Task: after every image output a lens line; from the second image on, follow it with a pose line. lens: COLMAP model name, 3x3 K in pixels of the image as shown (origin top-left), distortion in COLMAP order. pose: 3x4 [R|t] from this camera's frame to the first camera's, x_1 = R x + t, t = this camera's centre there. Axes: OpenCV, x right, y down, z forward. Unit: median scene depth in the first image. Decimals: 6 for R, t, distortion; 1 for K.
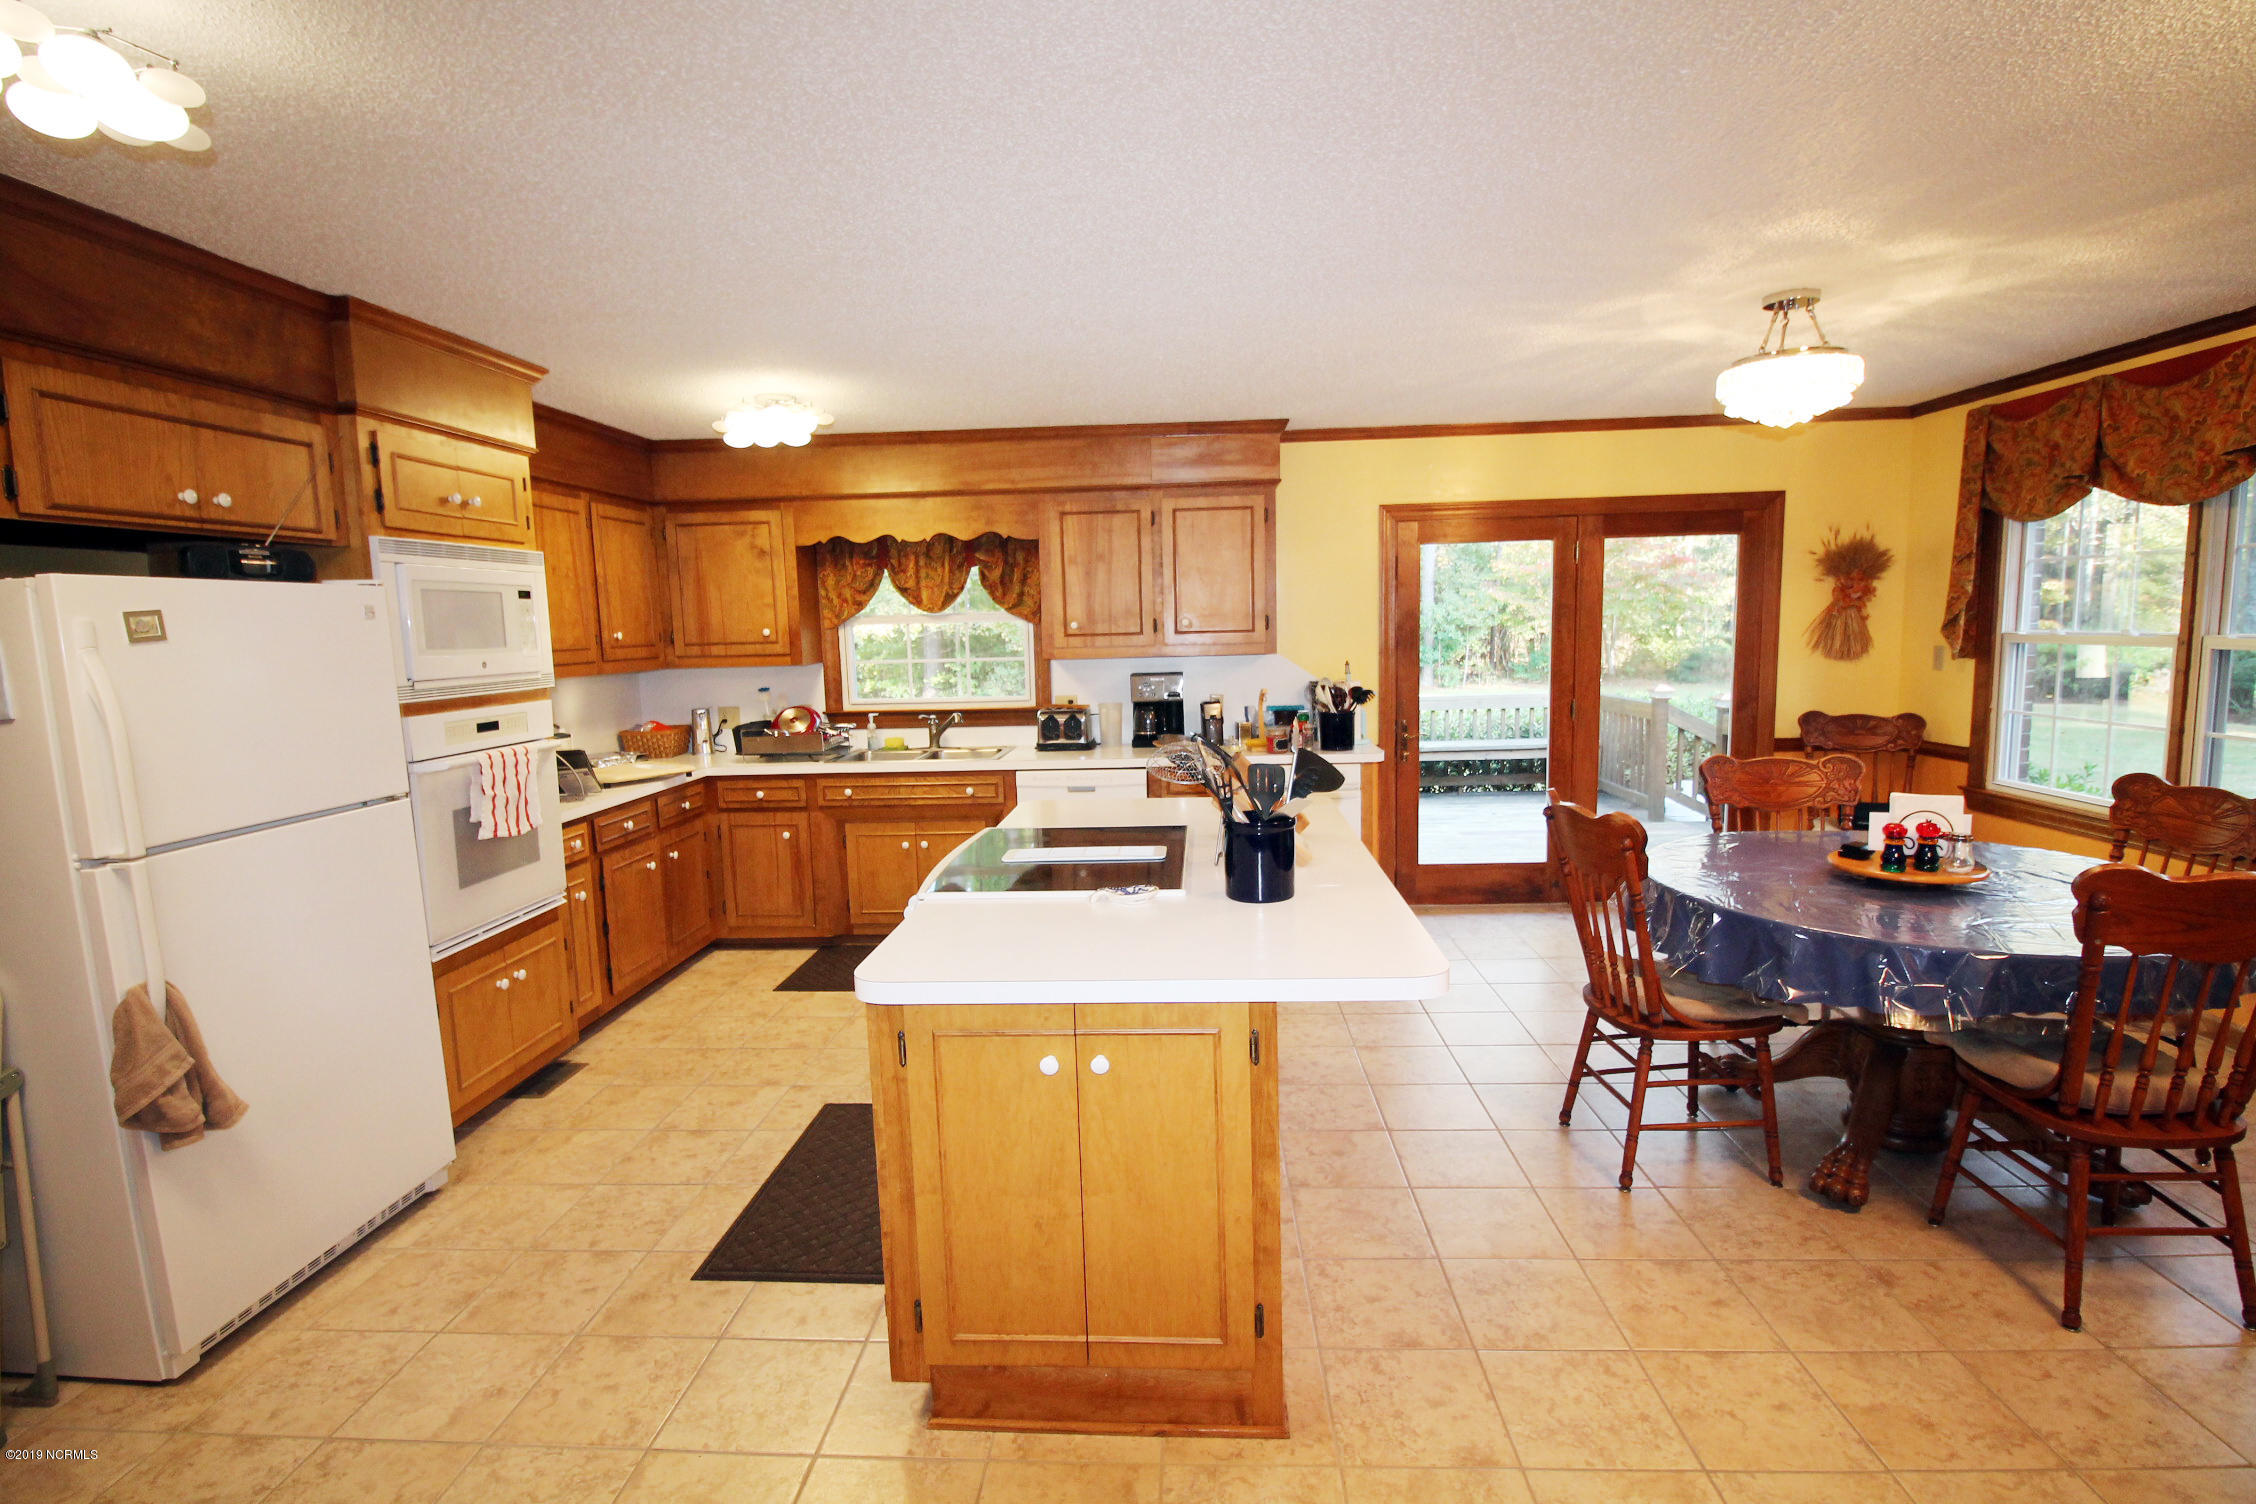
lens RADIAL K [[1075.9, 0, 1133.8], [0, 1075.9, 763.8], [0, 0, 1]] dist [0.001617, -0.014211]
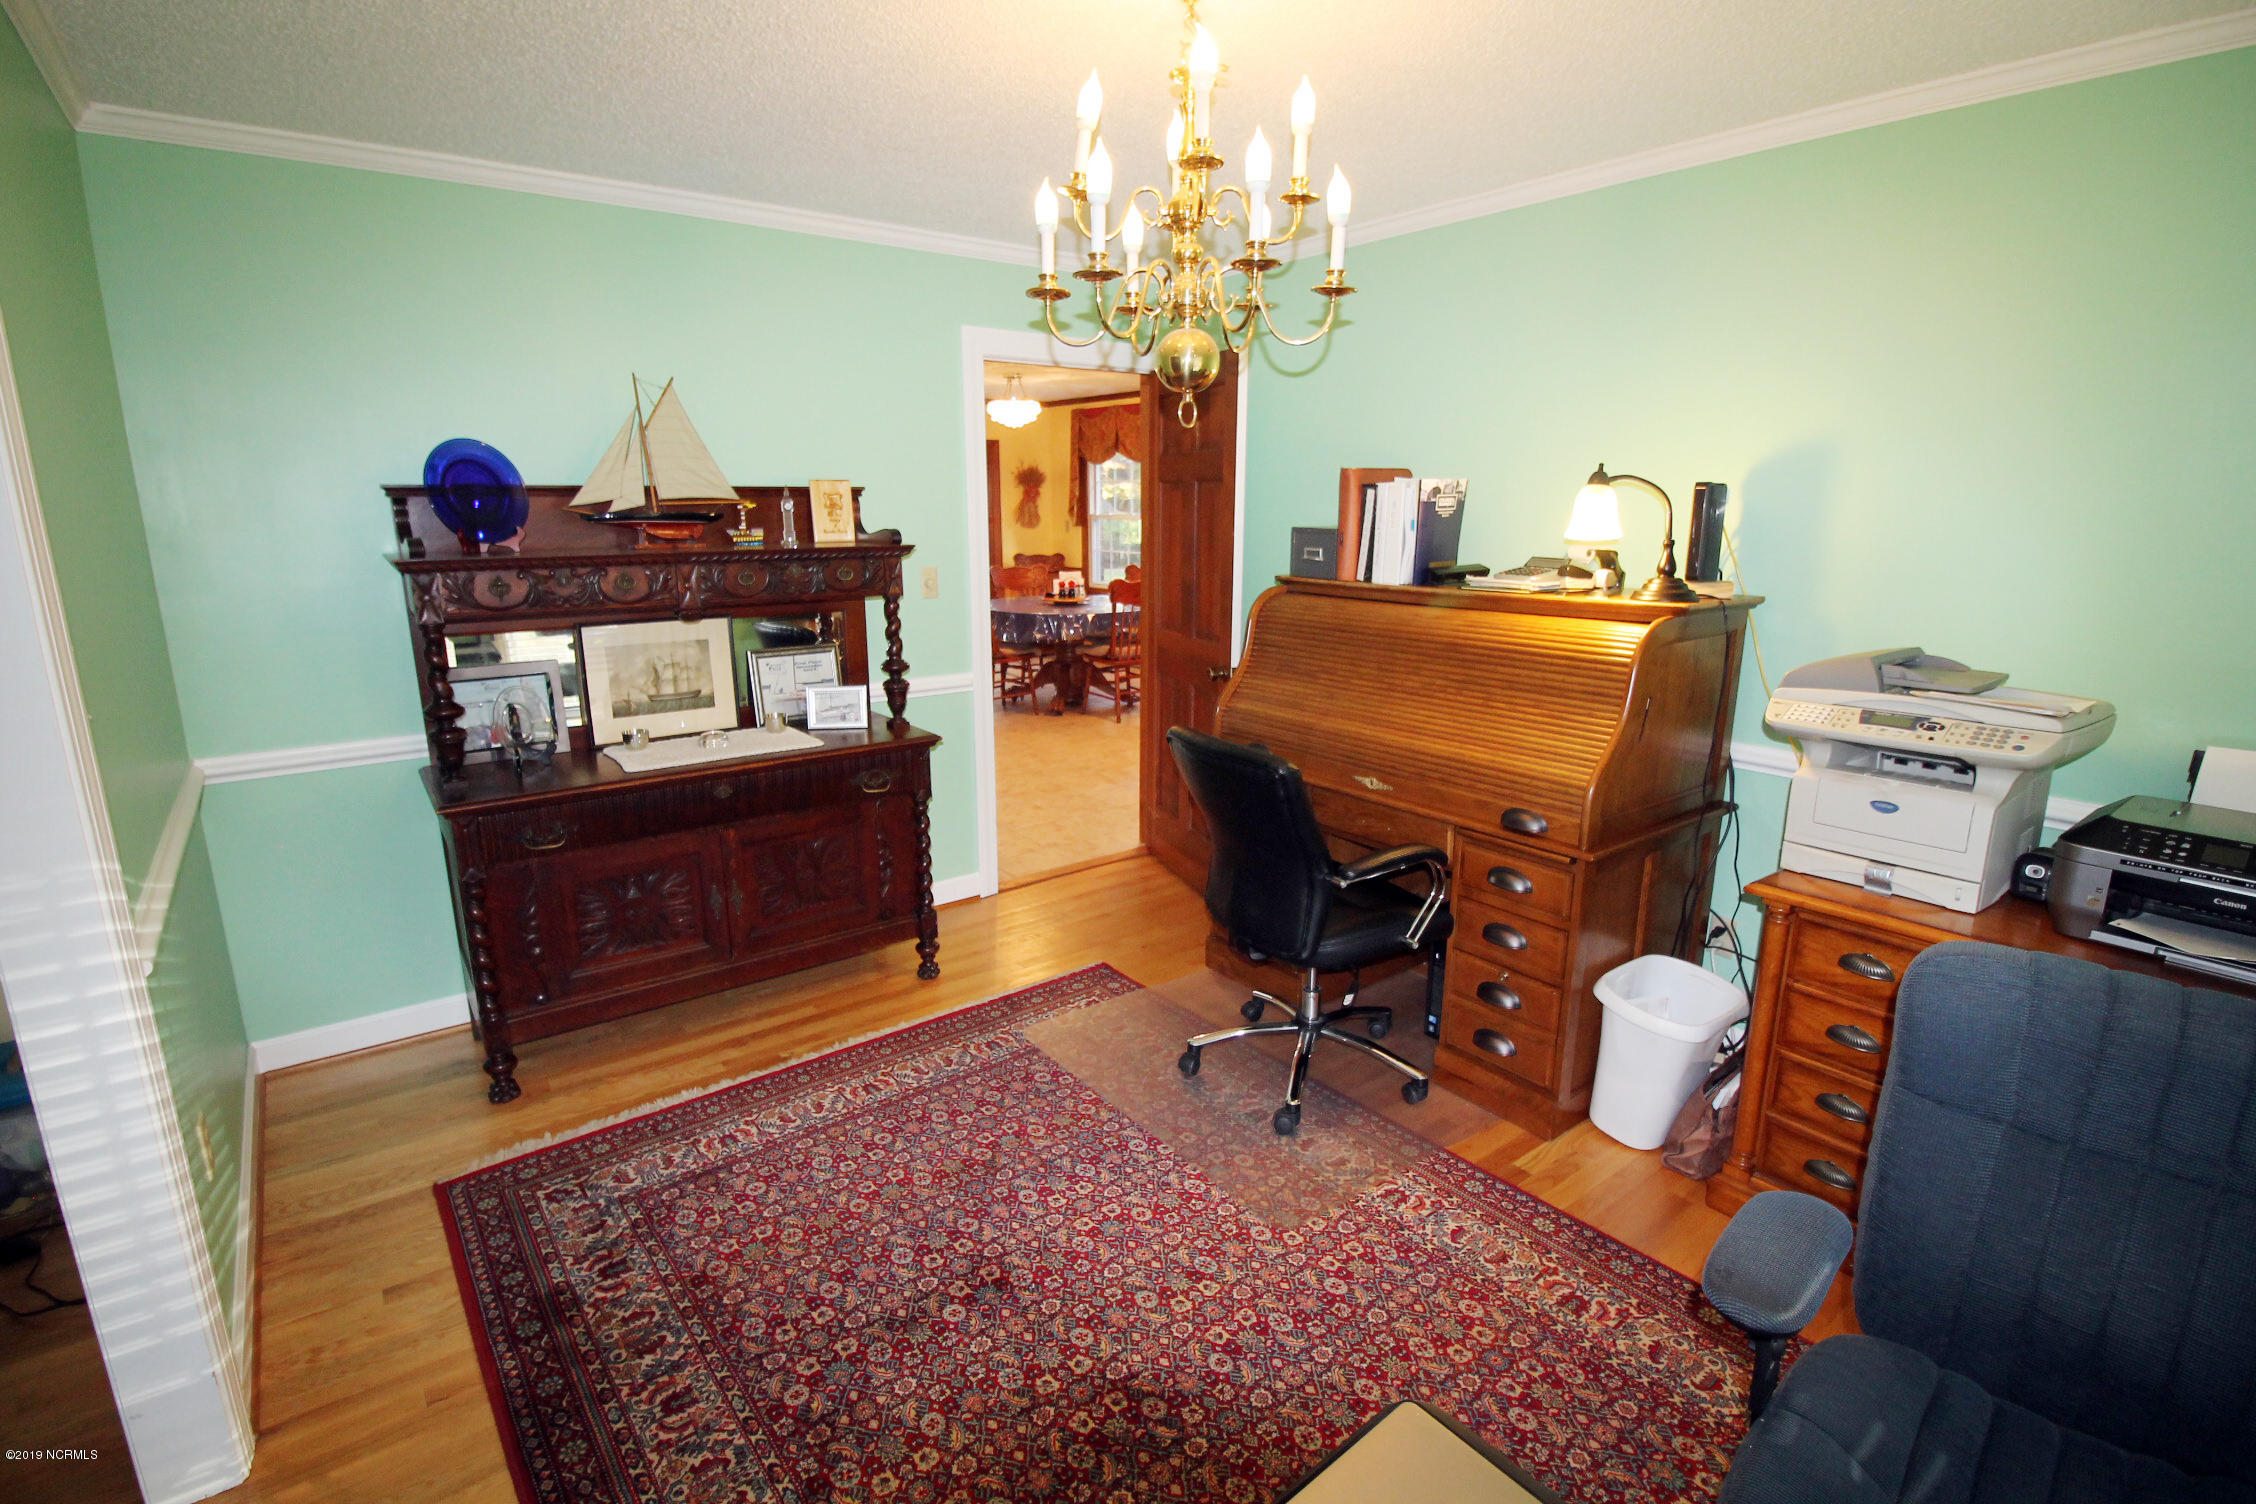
lens RADIAL K [[1075.9, 0, 1133.8], [0, 1075.9, 763.8], [0, 0, 1]] dist [0.001617, -0.014211]
pose [[0.760659, -0.135990, 0.634747, -0.652011], [0.066726, 0.989011, 0.131926, 0.108460], [-0.645713, -0.057996, 0.761375, -0.845104]]
